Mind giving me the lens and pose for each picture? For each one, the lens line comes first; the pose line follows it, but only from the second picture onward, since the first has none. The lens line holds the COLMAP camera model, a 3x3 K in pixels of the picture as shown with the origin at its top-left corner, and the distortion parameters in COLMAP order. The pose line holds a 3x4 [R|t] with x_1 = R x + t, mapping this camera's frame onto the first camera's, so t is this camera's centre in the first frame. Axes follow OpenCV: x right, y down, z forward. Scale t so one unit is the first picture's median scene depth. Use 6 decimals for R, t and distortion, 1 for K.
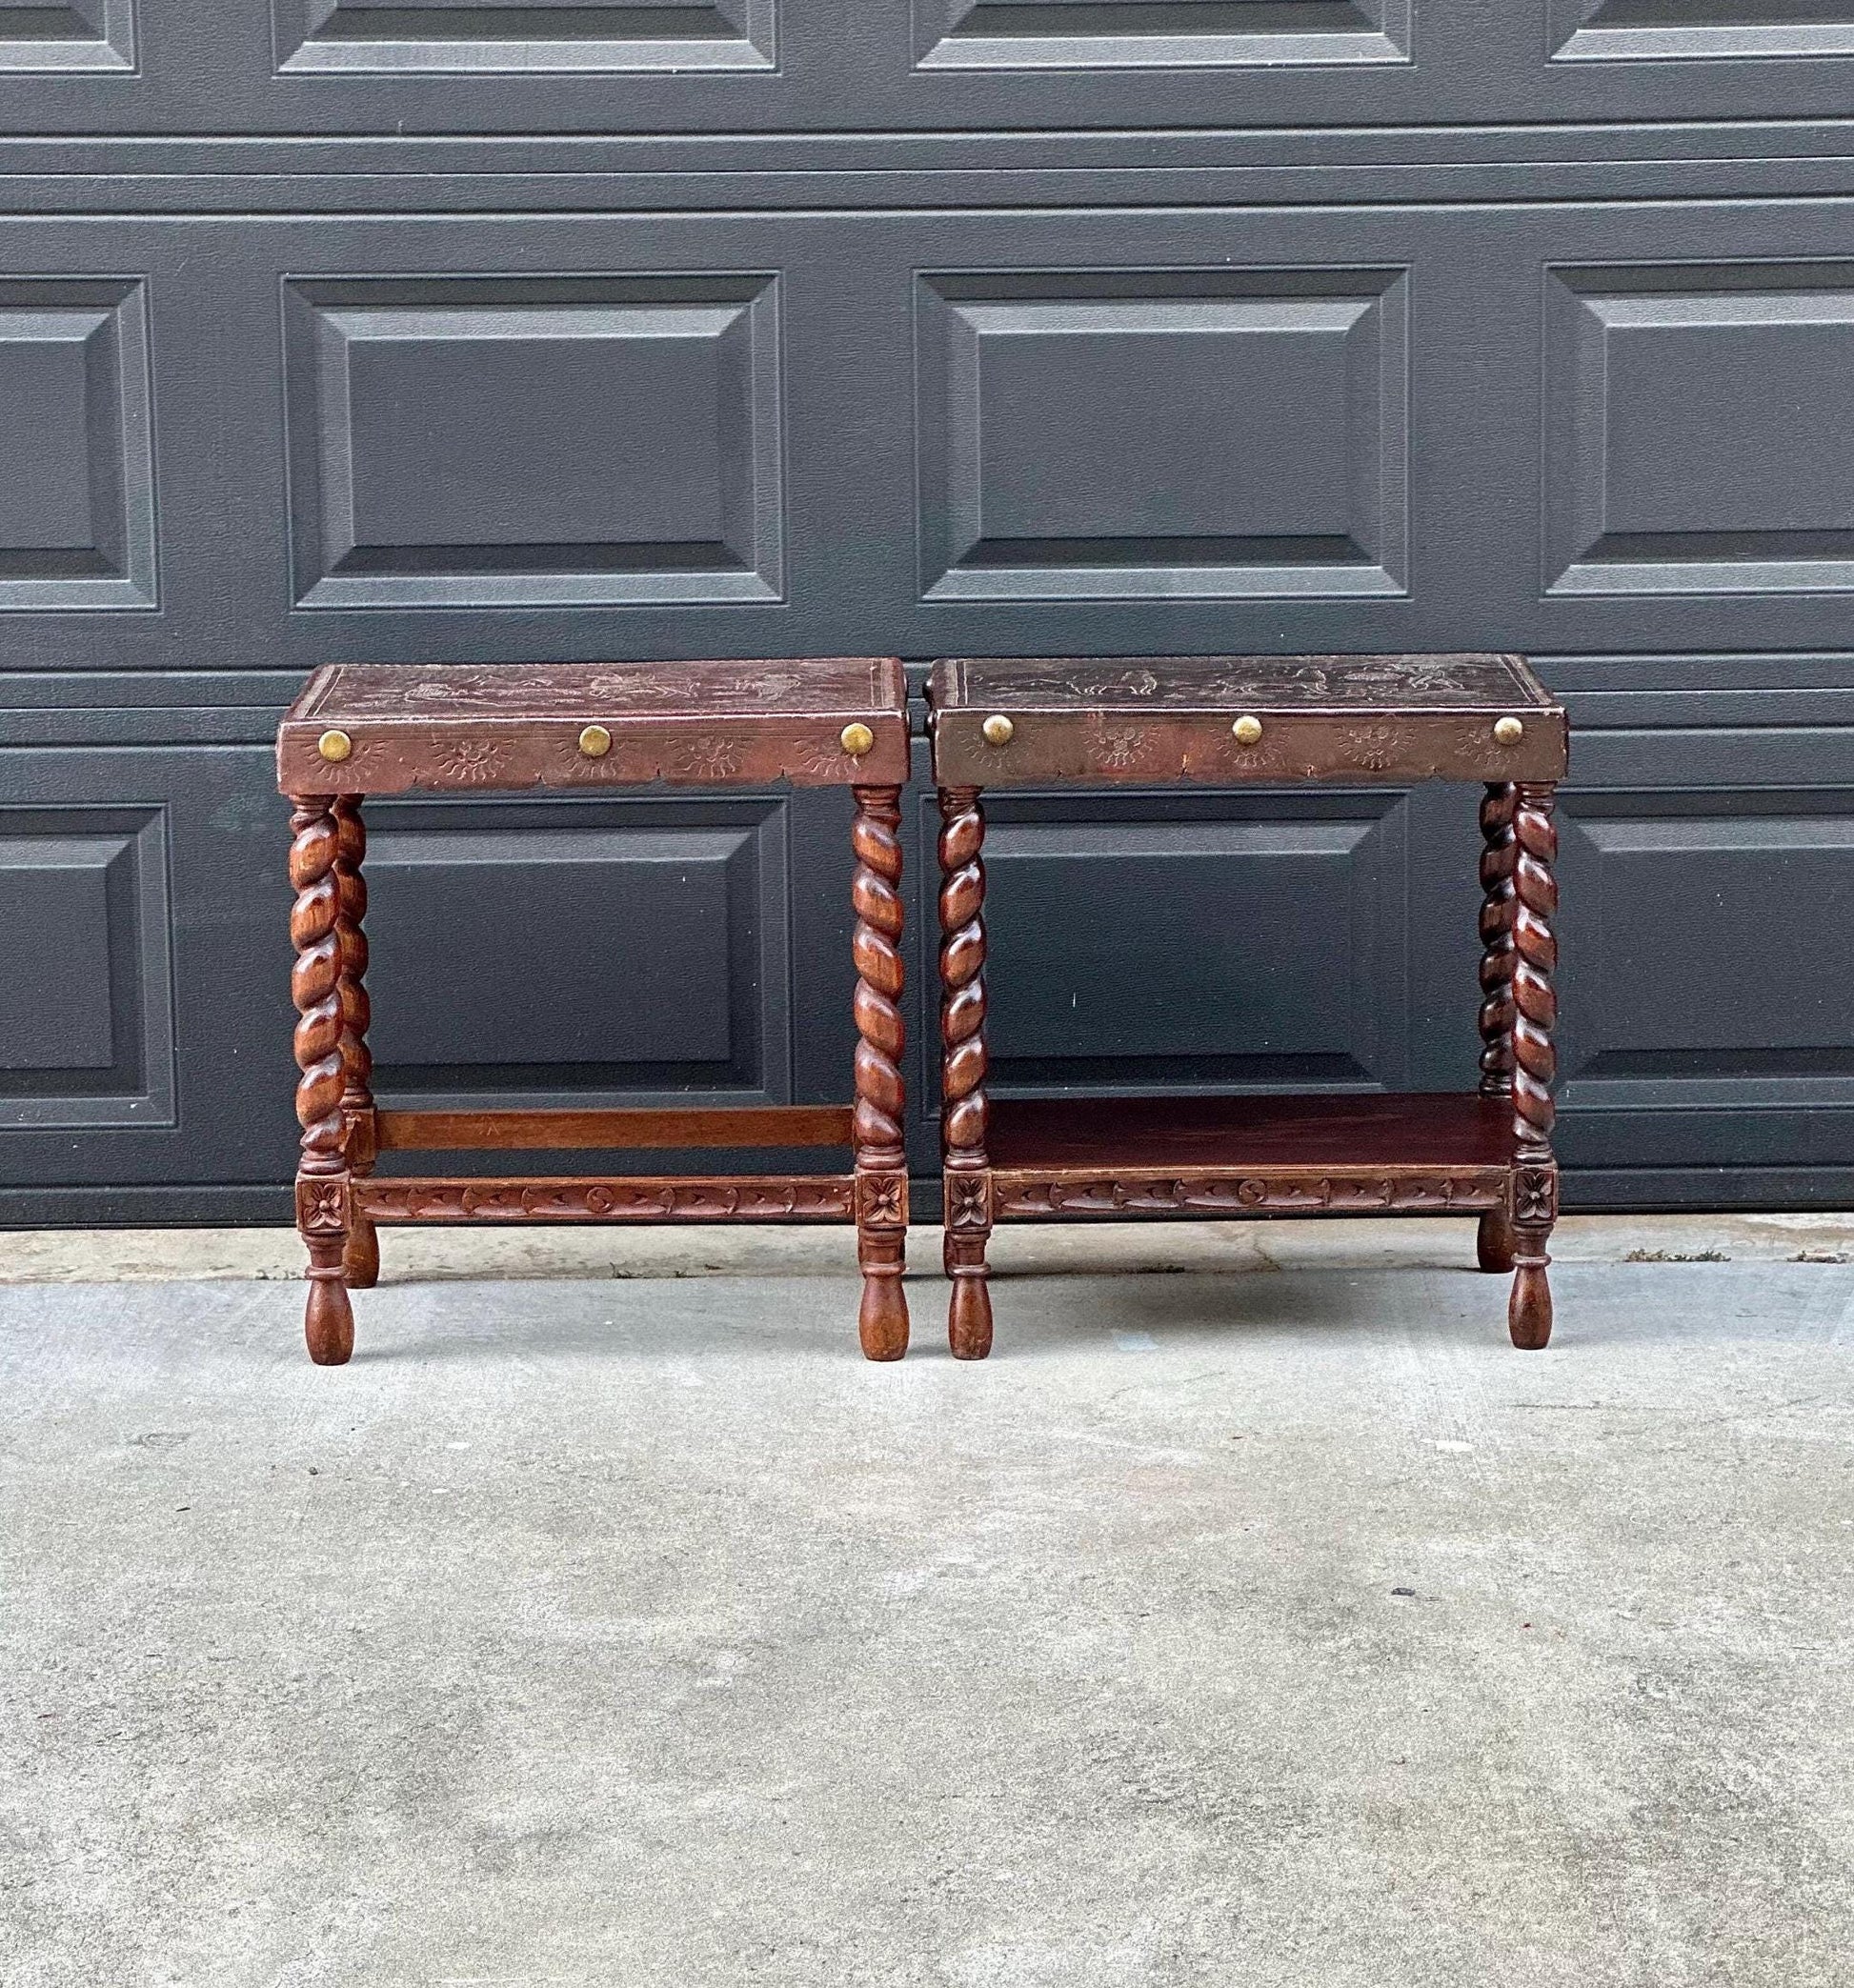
lens RADIAL K [[5715.9, 0, 960.2], [0, 5715.9, 980.1], [0, 0, 1]] dist [-0.251894, 7.874852]
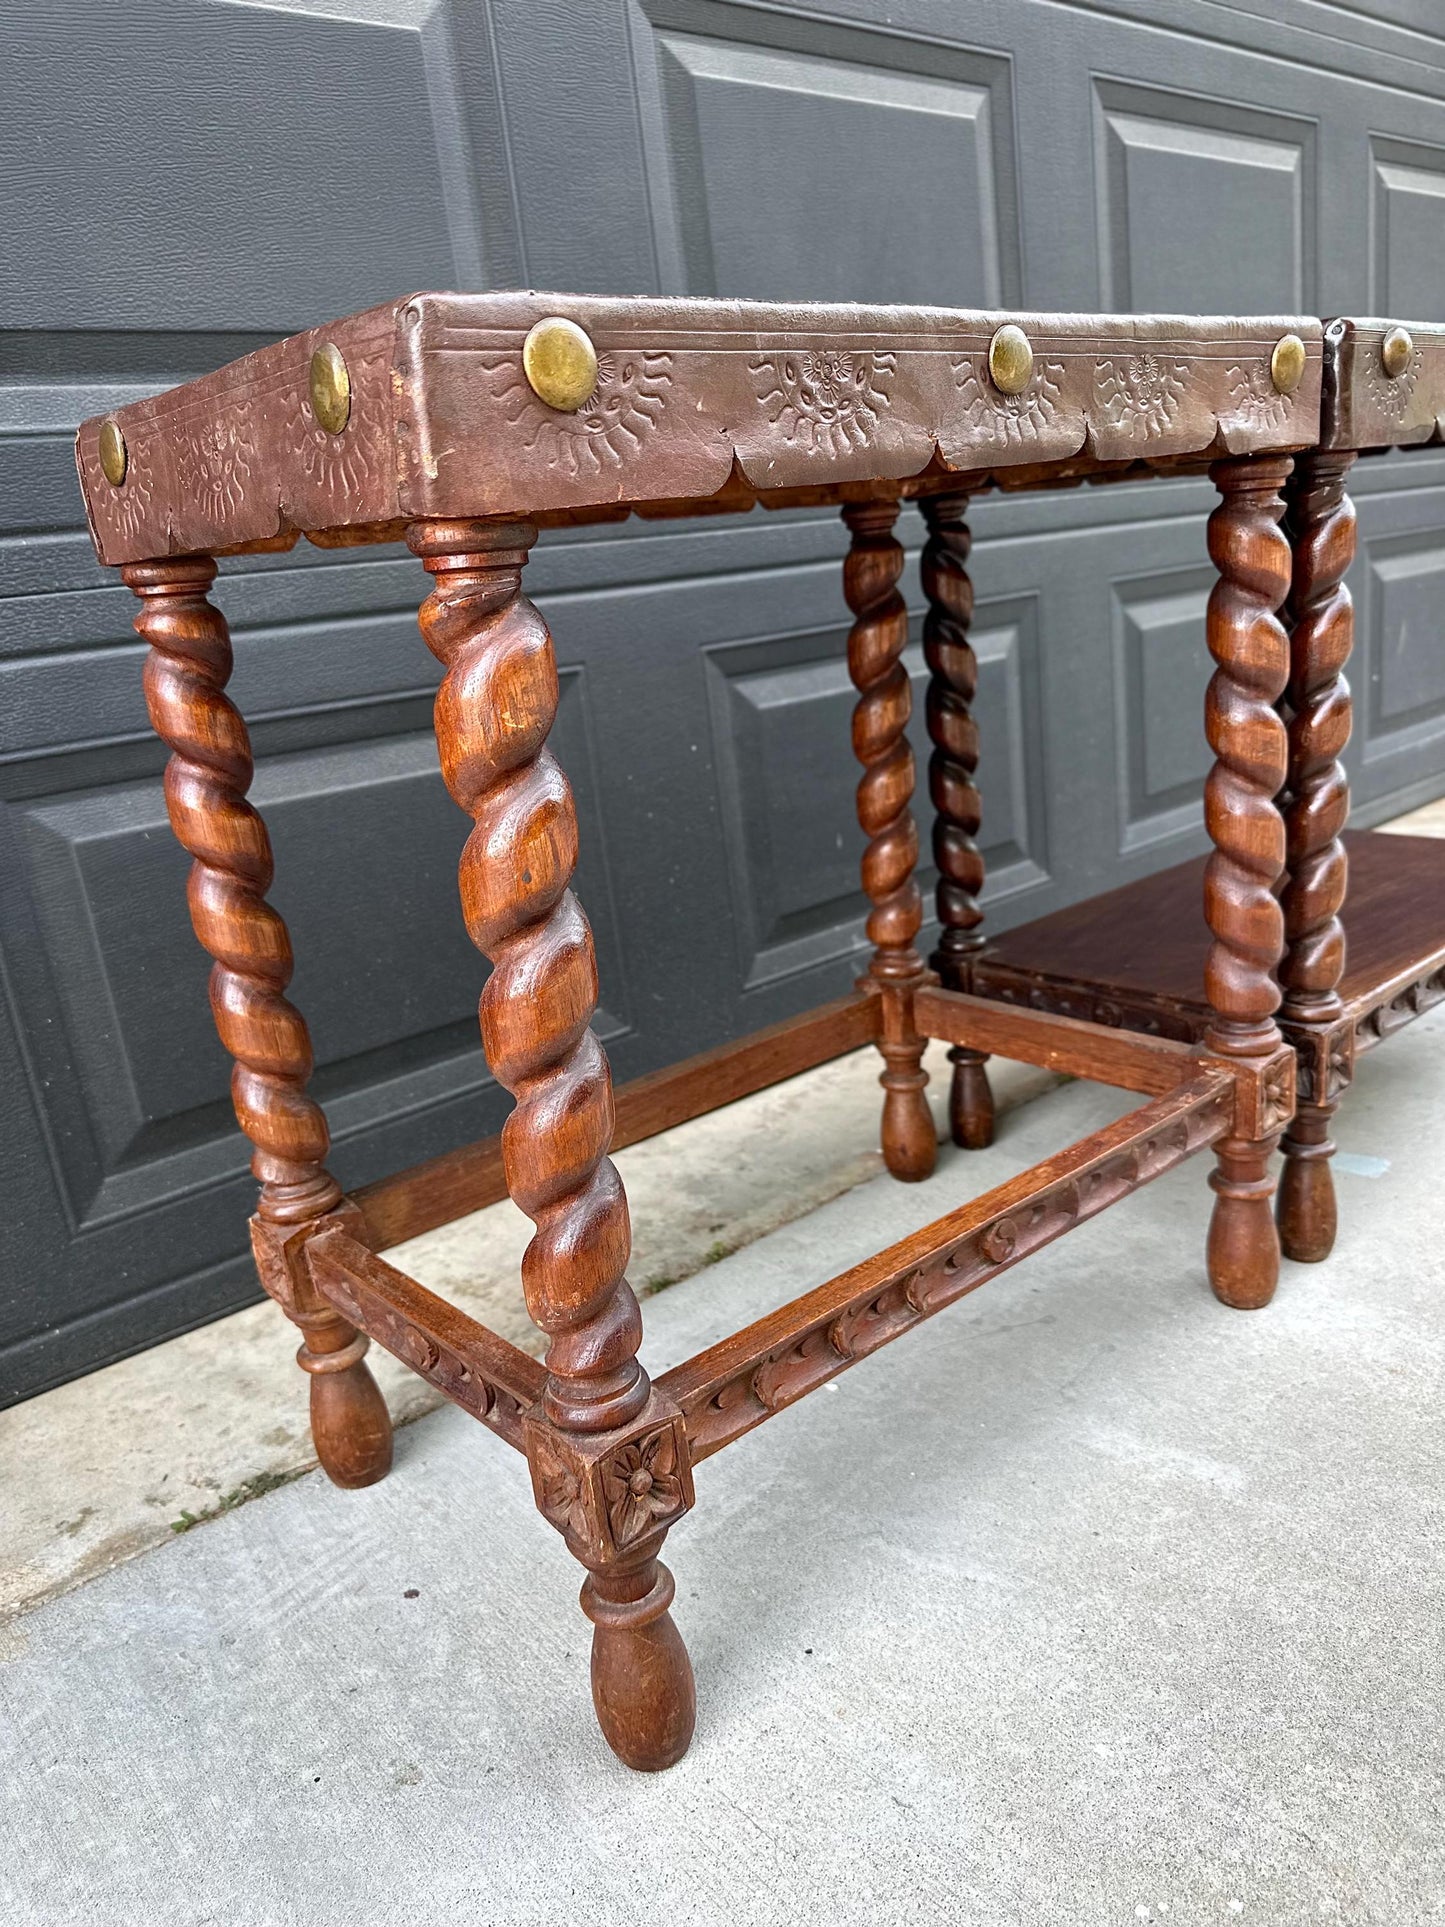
lens RADIAL K [[1360.2, 0, 723.6], [0, 1360.2, 975.1], [0, 0, 1]] dist [0.095664, -0.155291]
pose [[0.765353, -0.254153, 0.591304, -0.168785], [0.210748, 0.967044, 0.142871, -0.014277], [-0.608128, 0.015269, 0.793692, 0.955132]]
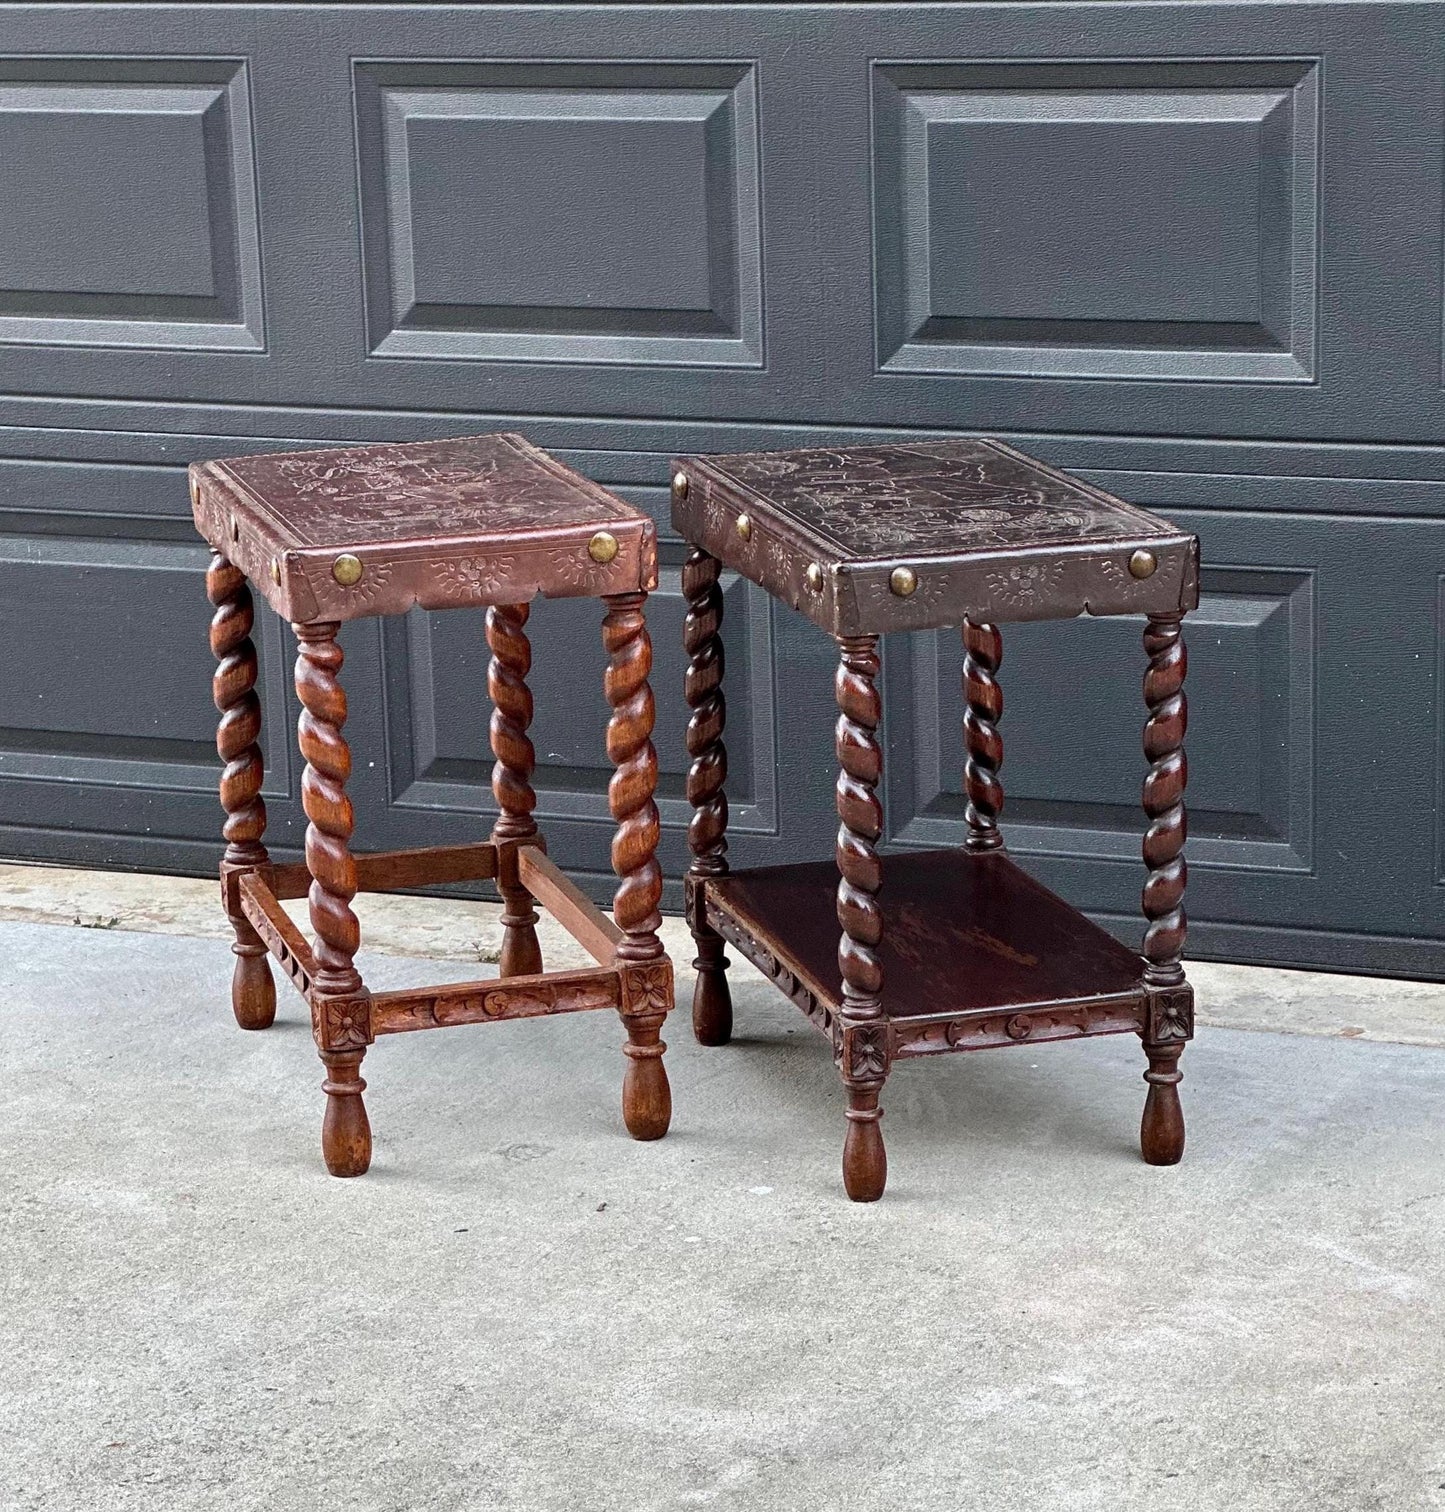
lens RADIAL K [[4445.0, 0, 761.9], [0, 4445.0, 875.4], [0, 0, 1]] dist [0.037250, 3.454957]
pose [[0.913208, 0.084551, -0.398625, 0.239858], [-0.051378, 0.994321, 0.093201, -0.054661], [0.404241, -0.064631, 0.912366, 0.242995]]
